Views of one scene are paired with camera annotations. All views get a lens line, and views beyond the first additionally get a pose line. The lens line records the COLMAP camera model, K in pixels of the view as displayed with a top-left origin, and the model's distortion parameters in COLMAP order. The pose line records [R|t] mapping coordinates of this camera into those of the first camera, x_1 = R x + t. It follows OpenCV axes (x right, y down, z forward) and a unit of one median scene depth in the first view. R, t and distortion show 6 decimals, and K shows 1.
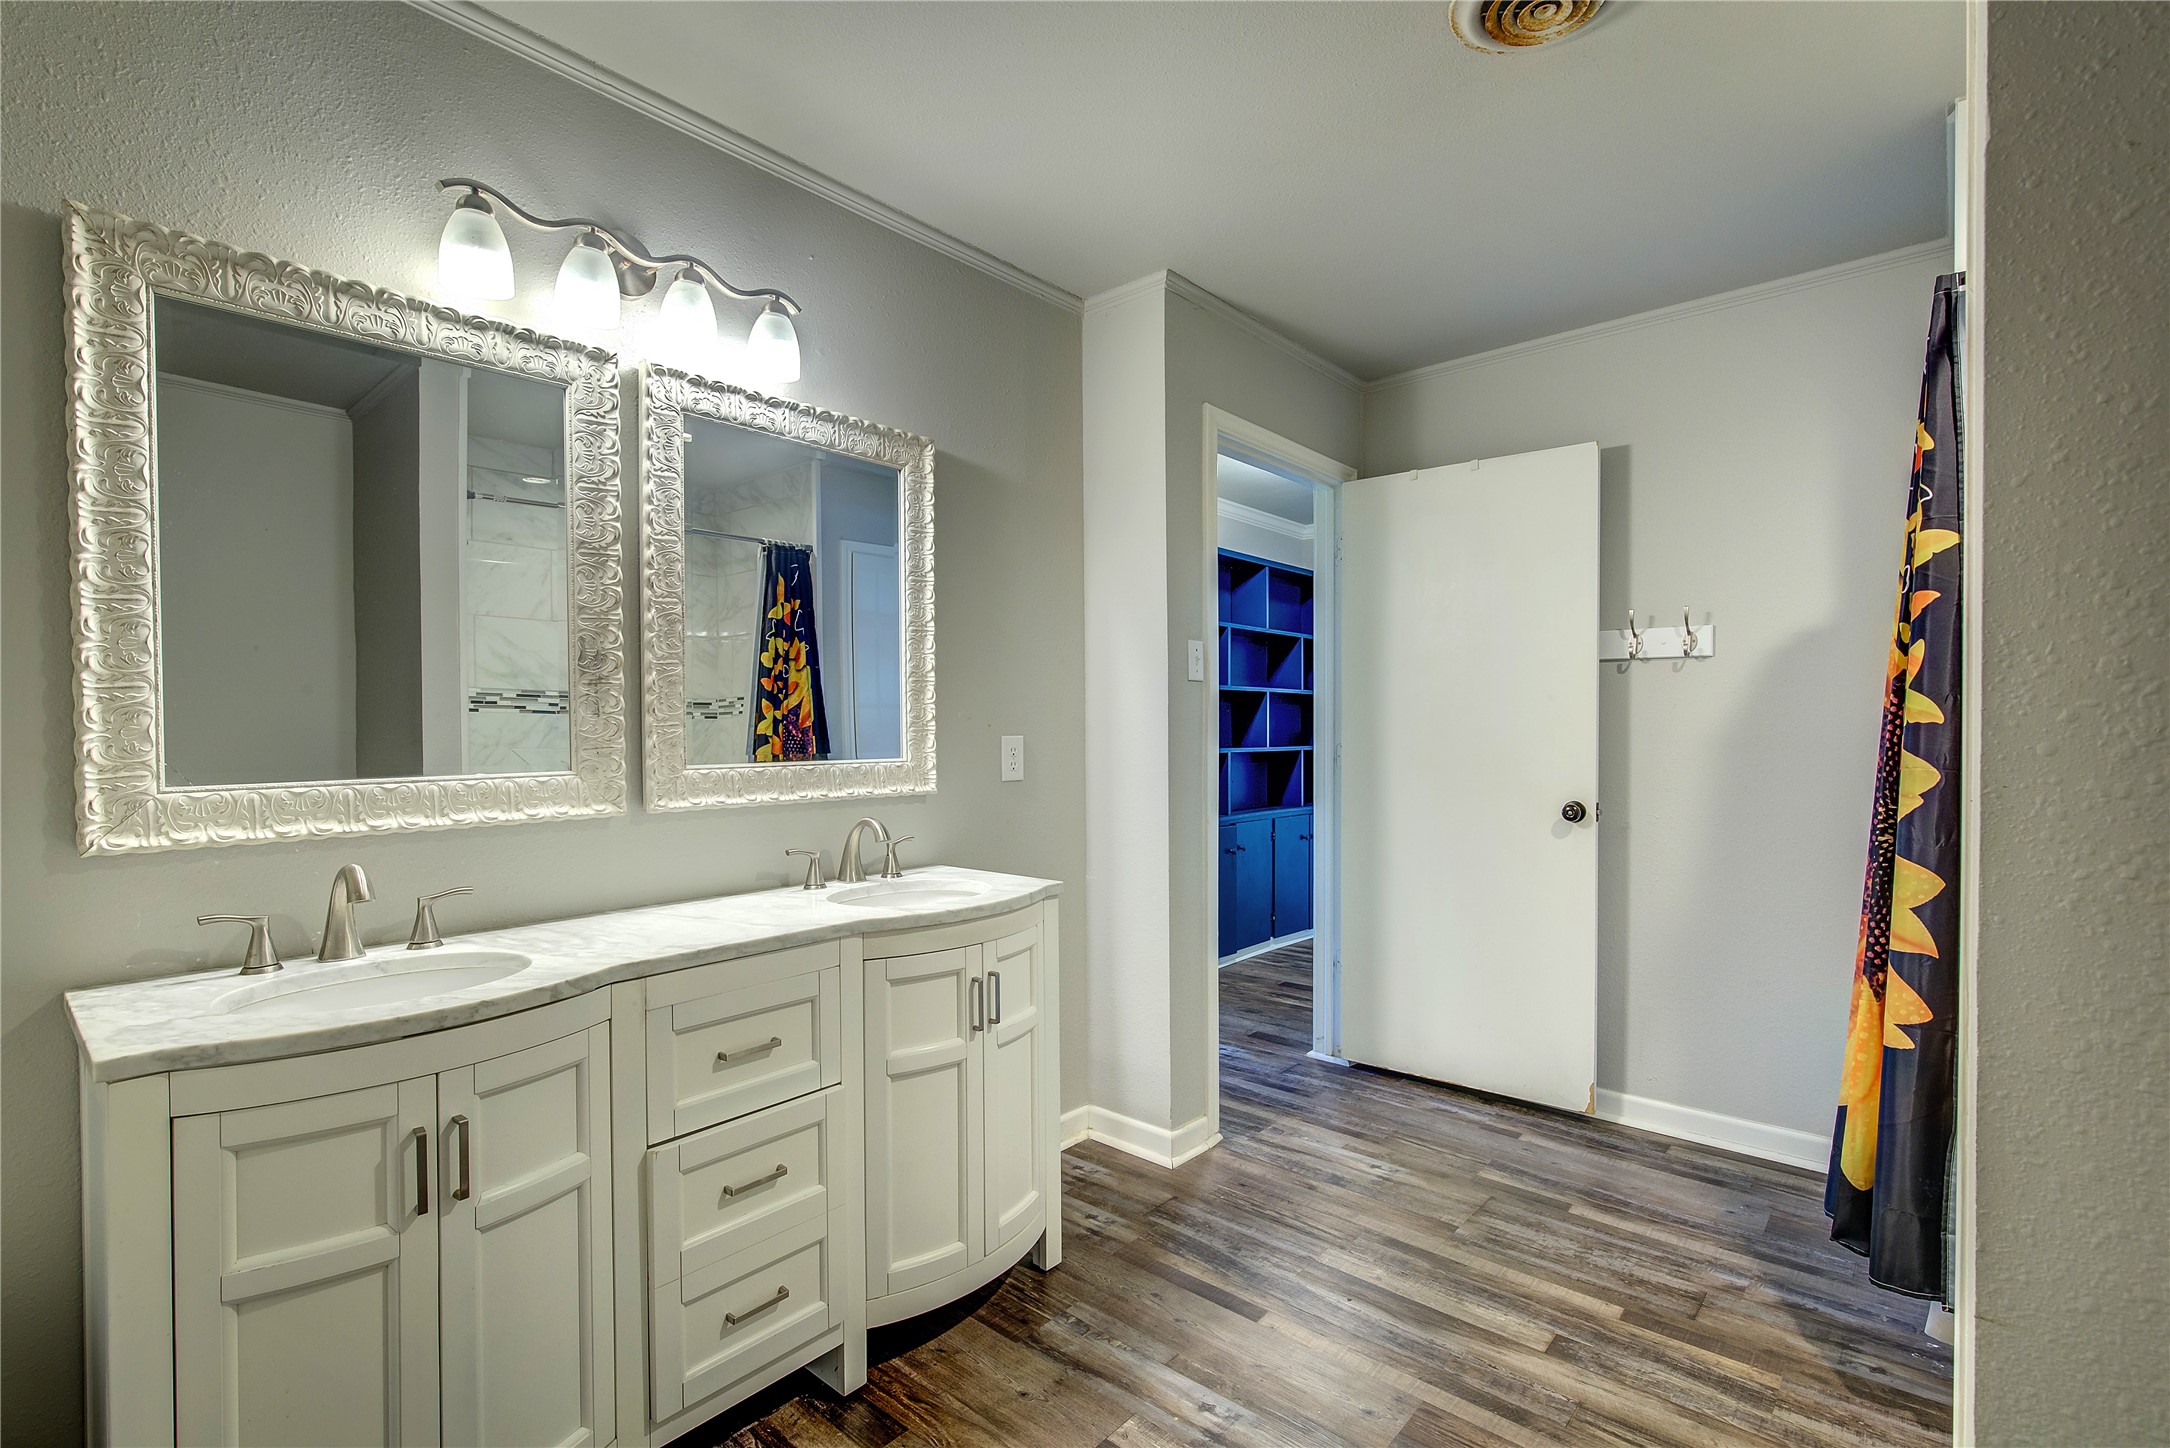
lens RADIAL K [[985.4, 0, 1089.4], [0, 985.4, 734.7], [0, 0, 1]] dist [-0.000889, 0.000980]
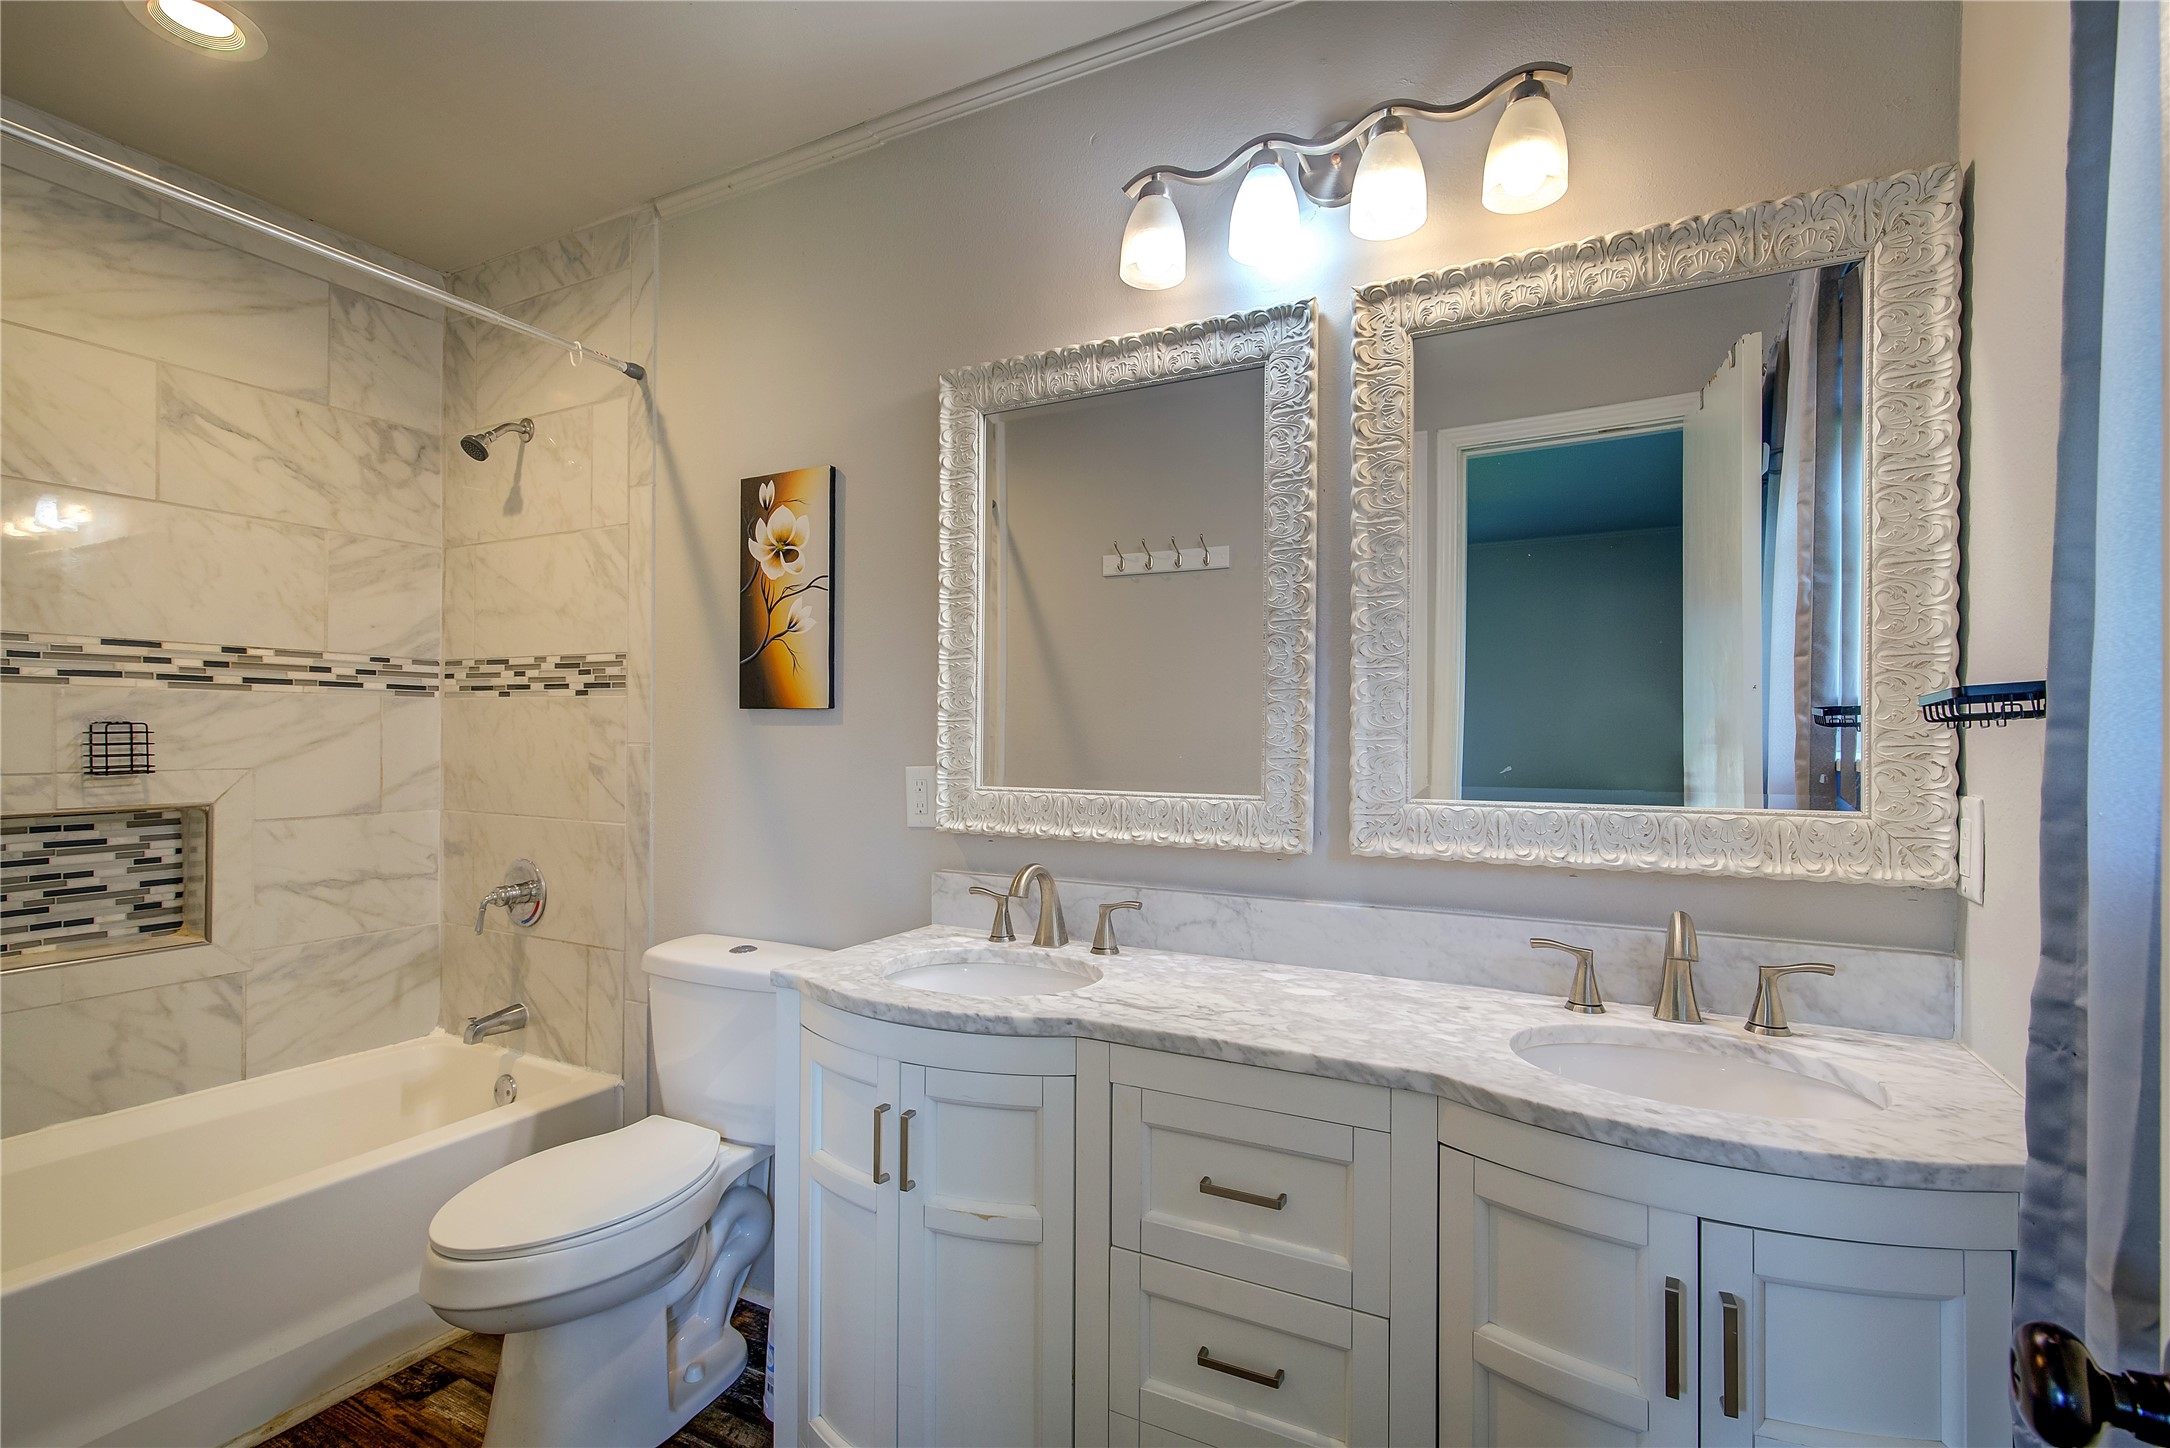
lens RADIAL K [[985.4, 0, 1089.4], [0, 985.4, 734.7], [0, 0, 1]] dist [-0.000889, 0.000980]
pose [[0.240490, -0.009063, -0.970609, 0.255172], [-0.023453, 0.999610, -0.015144, 0.000567], [0.970368, 0.026405, 0.240183, 0.555450]]
